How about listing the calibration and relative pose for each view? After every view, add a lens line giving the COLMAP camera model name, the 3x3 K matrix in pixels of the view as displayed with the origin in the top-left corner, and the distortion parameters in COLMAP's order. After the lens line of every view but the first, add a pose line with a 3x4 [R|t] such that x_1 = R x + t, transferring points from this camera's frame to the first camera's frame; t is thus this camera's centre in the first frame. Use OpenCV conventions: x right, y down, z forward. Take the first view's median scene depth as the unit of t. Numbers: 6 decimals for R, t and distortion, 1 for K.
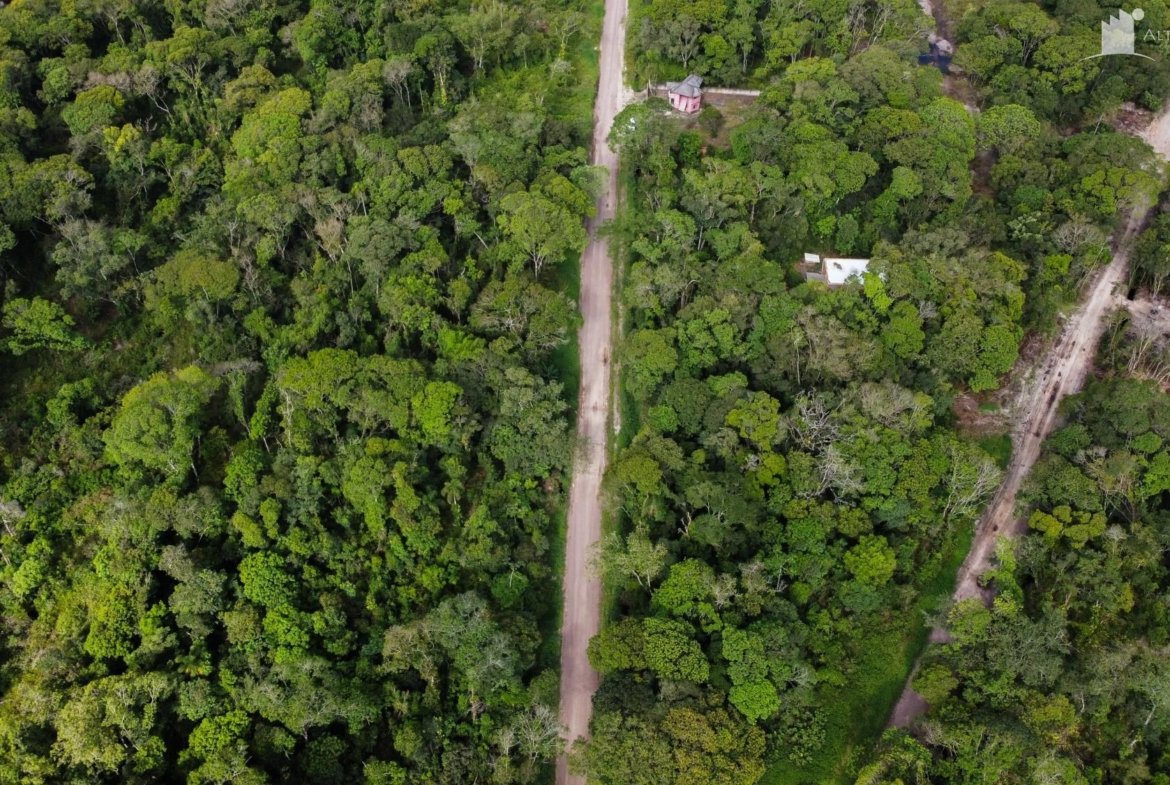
lens RADIAL K [[1055.0, 0, 578.4], [0, 1055.0, 363.1], [0, 0, 1]] dist [0.012519, -0.031045]
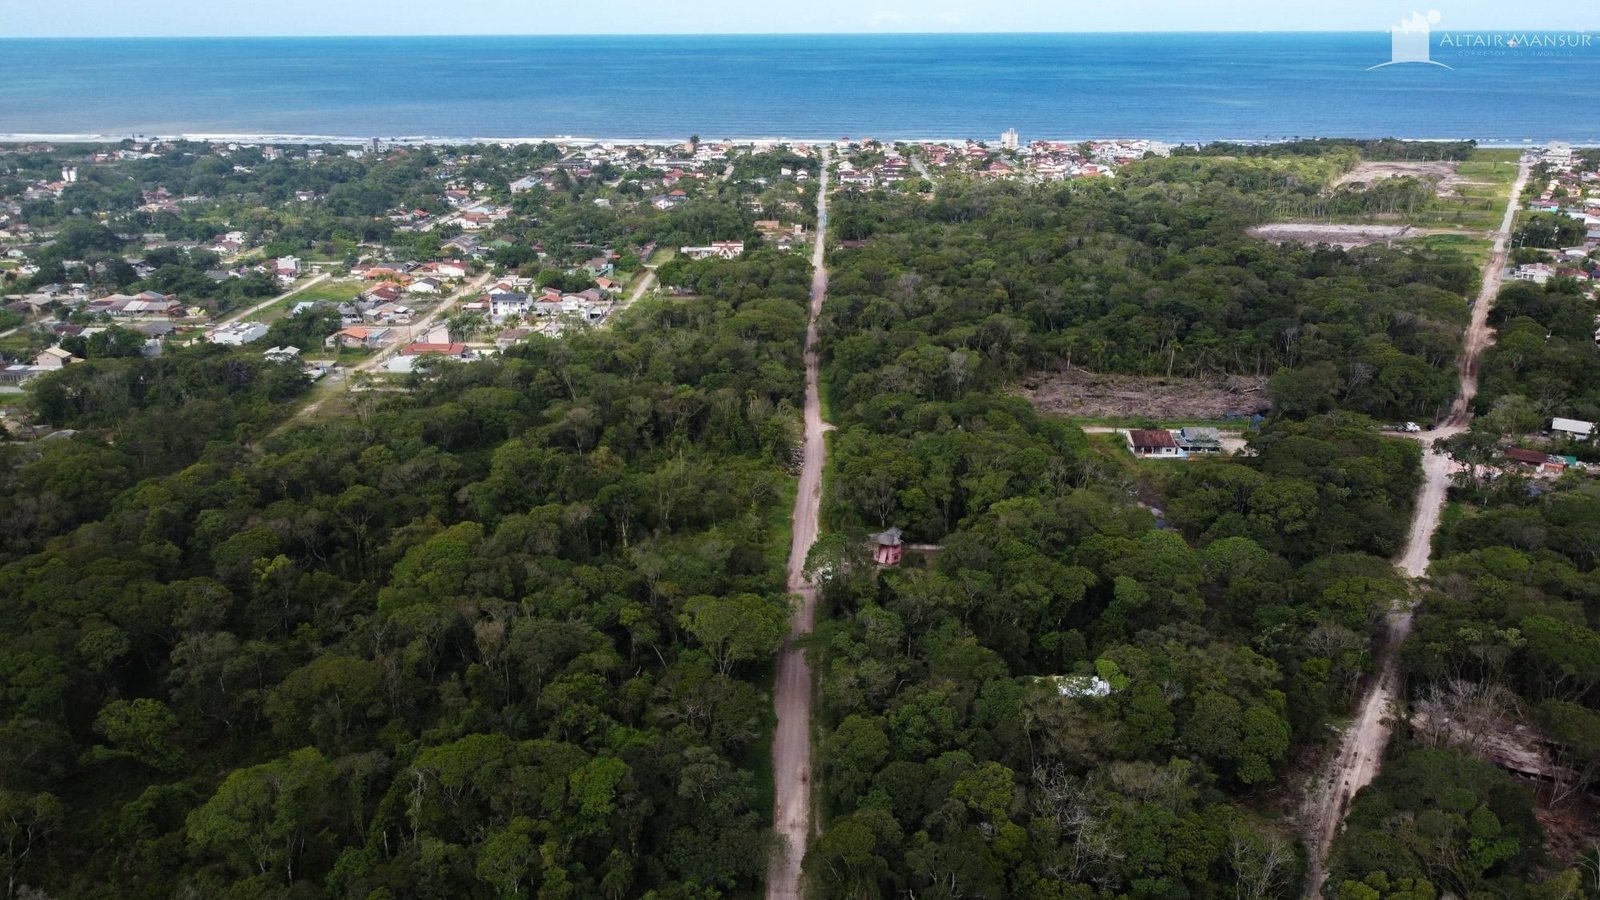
lens RADIAL K [[1207.2, 0, 789.6], [0, 1207.2, 425.8], [0, 0, 1]] dist [0.003571, -0.011881]
pose [[0.999841, -0.008658, 0.015567, 0.001491], [0.015337, 0.862897, -0.505147, 0.235770], [-0.009059, 0.505305, 0.862893, 0.033706]]
